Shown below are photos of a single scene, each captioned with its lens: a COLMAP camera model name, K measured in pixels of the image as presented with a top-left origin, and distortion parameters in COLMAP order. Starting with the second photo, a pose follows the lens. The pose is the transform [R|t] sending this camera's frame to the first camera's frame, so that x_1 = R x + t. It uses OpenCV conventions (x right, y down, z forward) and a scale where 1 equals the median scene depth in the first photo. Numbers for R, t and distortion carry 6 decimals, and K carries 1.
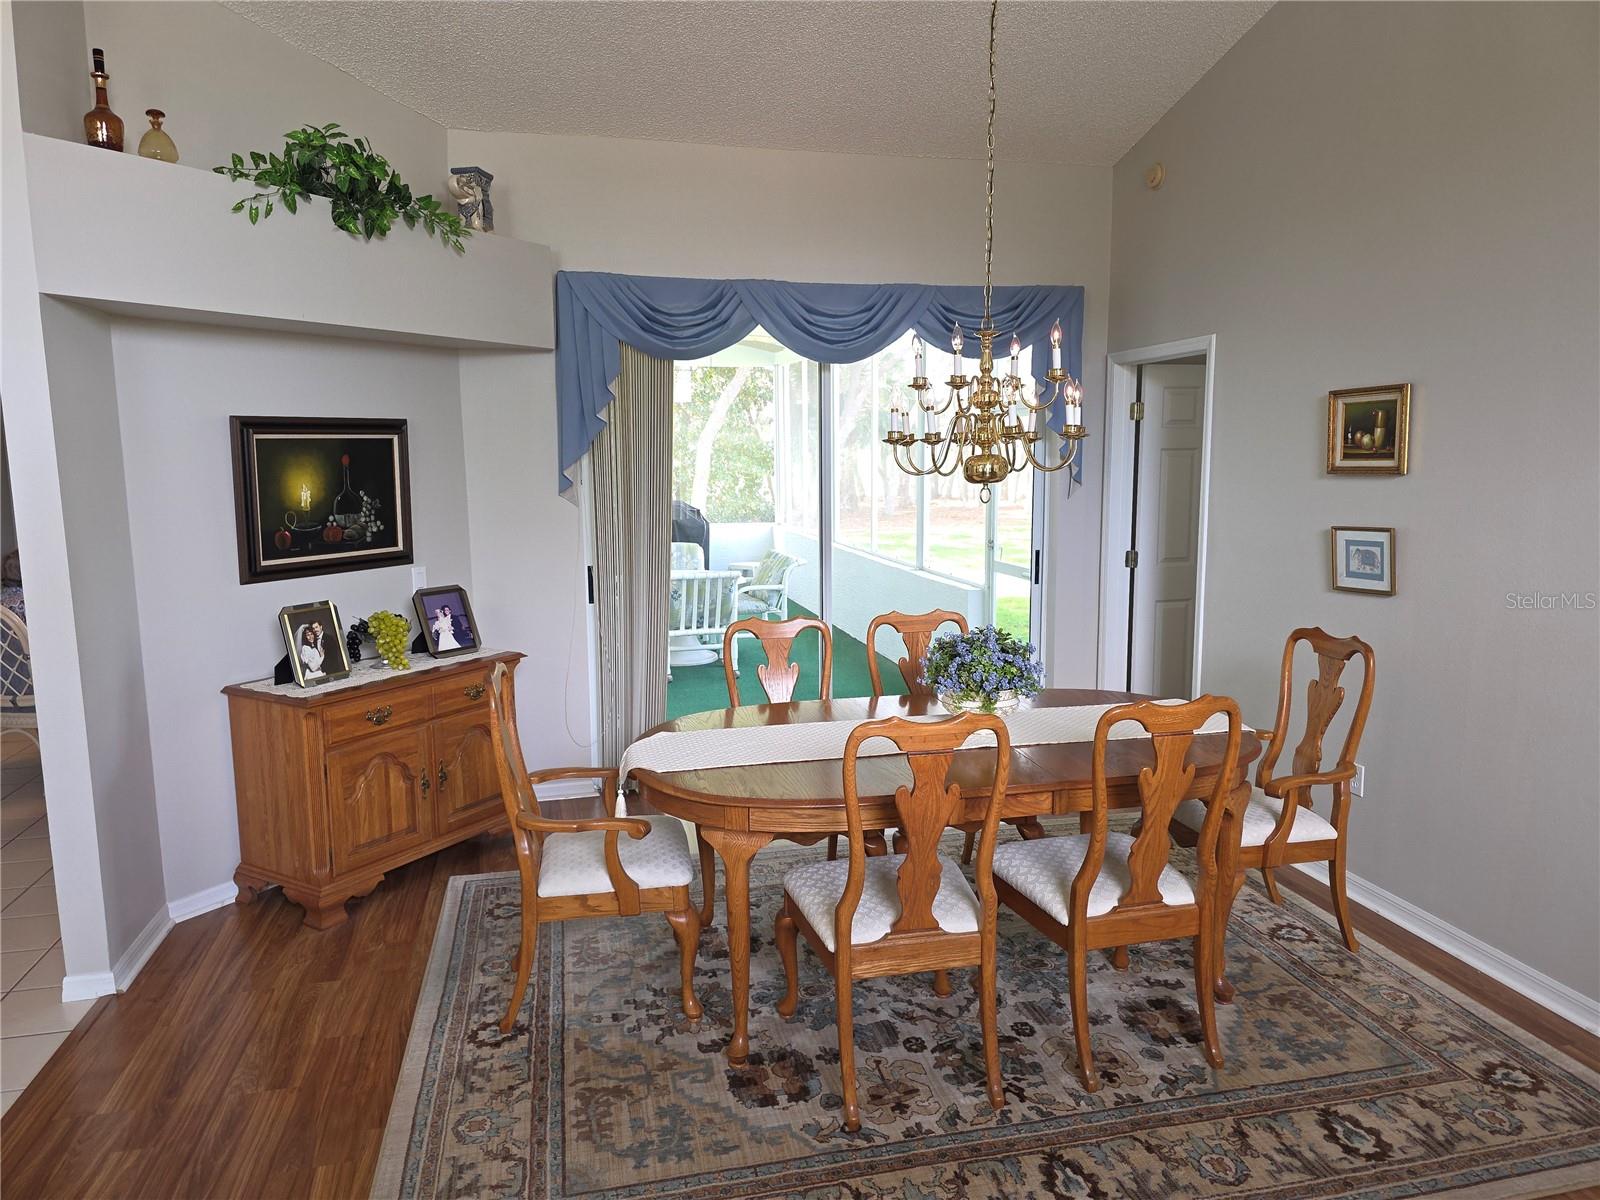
lens RADIAL K [[1053.5, 0, 800.0], [0, 1053.5, 600.0], [0, 0, 1]] dist [0.026617, -0.001834]
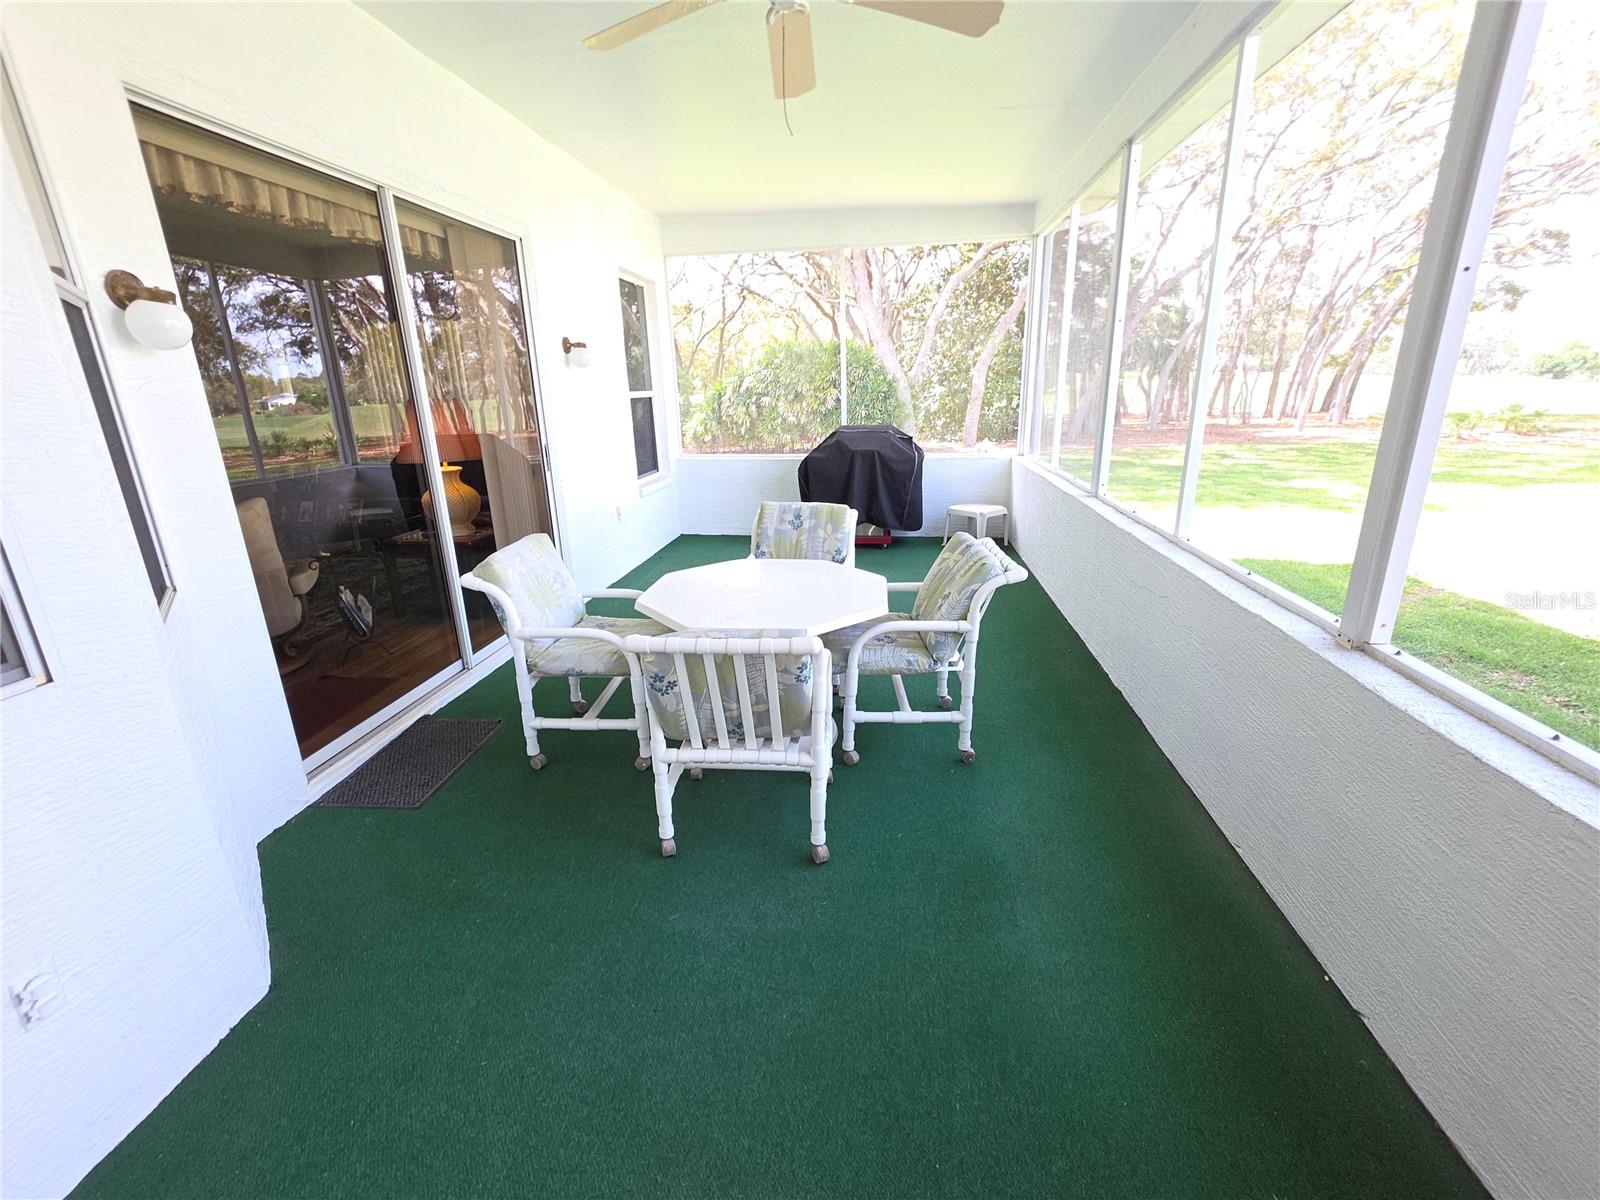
lens RADIAL K [[701.5, 0, 795.1], [0, 701.5, 602.1], [0, 0, 1]] dist [0.001748, -0.000268]
pose [[0.931712, 0.101993, -0.348584, 0.016506], [-0.042776, 0.983896, 0.173546, -0.067394], [0.360671, -0.146784, 0.921070, 0.631241]]
